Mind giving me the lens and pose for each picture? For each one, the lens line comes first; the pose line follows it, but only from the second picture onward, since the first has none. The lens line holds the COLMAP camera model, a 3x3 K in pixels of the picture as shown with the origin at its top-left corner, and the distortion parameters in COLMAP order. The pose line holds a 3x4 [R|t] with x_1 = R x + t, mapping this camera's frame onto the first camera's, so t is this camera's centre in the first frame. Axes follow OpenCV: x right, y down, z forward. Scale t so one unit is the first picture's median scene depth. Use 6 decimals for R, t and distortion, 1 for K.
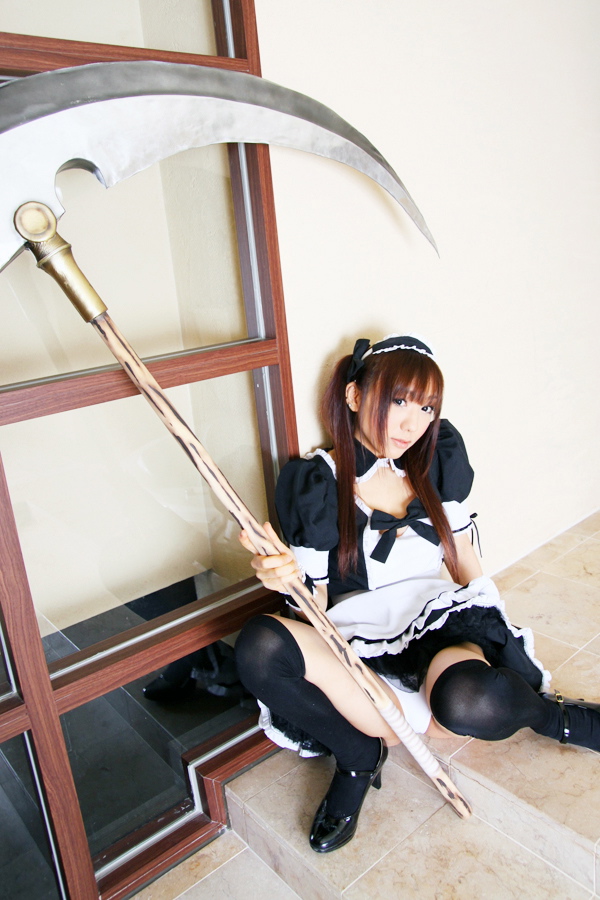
lens RADIAL K [[719.8, 0, 301.3], [0, 719.8, 438.8], [0, 0, 1]] dist [-0.115647, 0.115532]
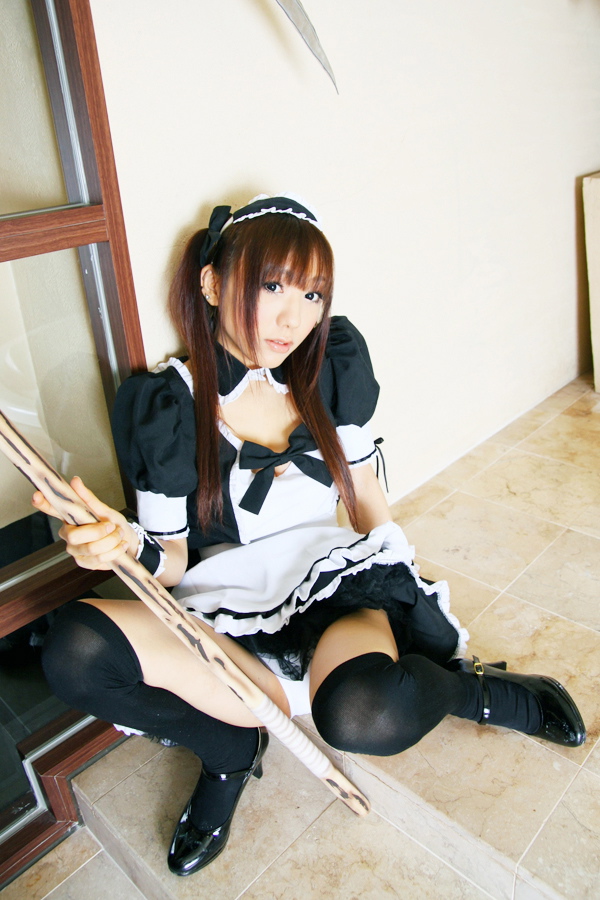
lens RADIAL K [[718.1, 0, 300.0], [0, 718.1, 450.0], [0, 0, 1]] dist [-0.117516, 0.106564]
pose [[0.993770, -0.021805, 0.109300, 0.077169], [0.002051, 0.984087, 0.177673, -0.024626], [-0.111435, -0.176342, 0.978001, 0.265592]]
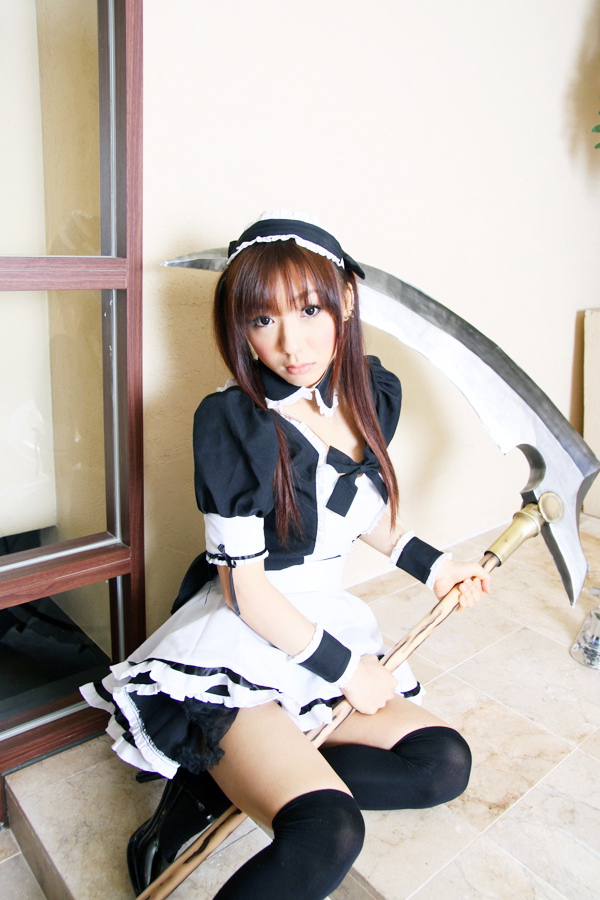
lens RADIAL K [[718.1, 0, 300.0], [0, 718.1, 450.0], [0, 0, 1]] dist [-0.117516, 0.106564]
pose [[0.988749, 0.137227, 0.059538, 0.146998], [-0.139317, 0.989715, 0.032487, 0.025942], [-0.054468, -0.040416, 0.997697, 0.165156]]
